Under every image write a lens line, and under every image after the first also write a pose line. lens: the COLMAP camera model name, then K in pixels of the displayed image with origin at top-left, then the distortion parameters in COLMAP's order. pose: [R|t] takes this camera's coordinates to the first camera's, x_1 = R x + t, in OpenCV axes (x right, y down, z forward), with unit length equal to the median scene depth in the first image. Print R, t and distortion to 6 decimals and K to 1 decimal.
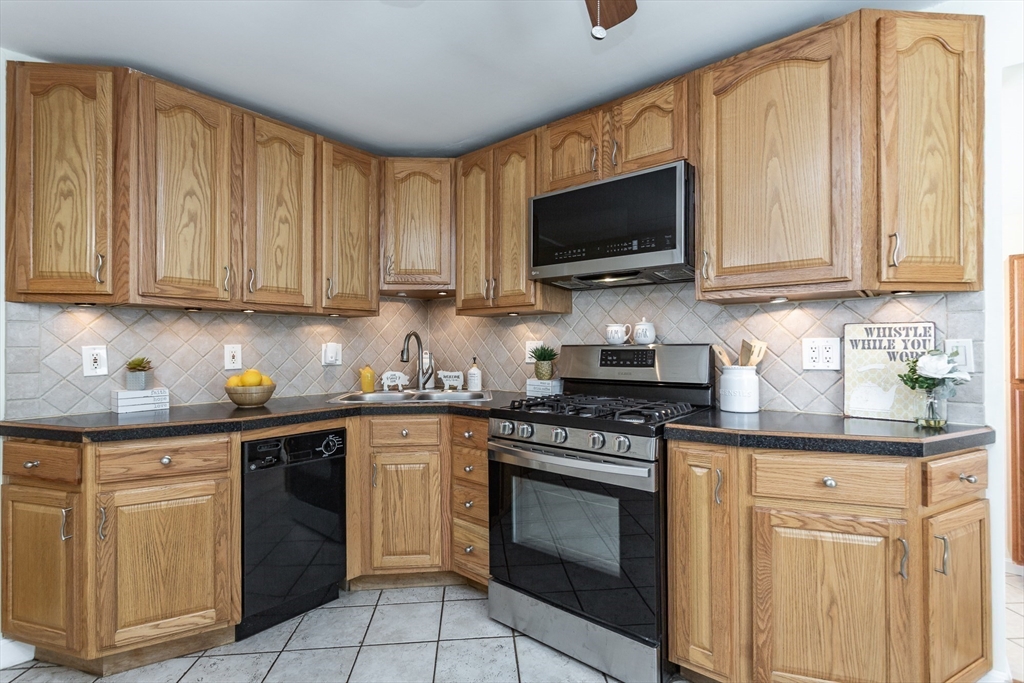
lens RADIAL K [[482.9, 0, 512.0], [0, 482.9, 341.5], [0, 0, 1]] dist [0.003256, 0.000719]
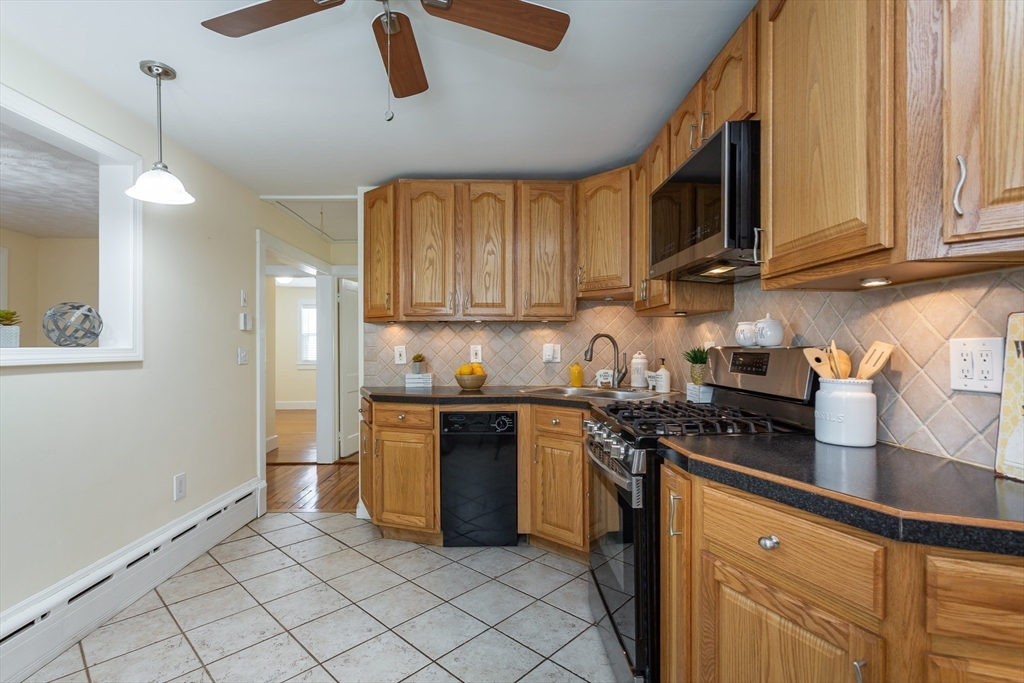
lens RADIAL K [[482.9, 0, 512.0], [0, 482.9, 341.5], [0, 0, 1]] dist [0.003256, 0.000719]
pose [[0.669509, -0.003532, -0.742796, 0.620695], [0.006368, 0.999979, 0.000984, -0.006275], [0.742777, -0.005389, 0.669517, 0.159390]]
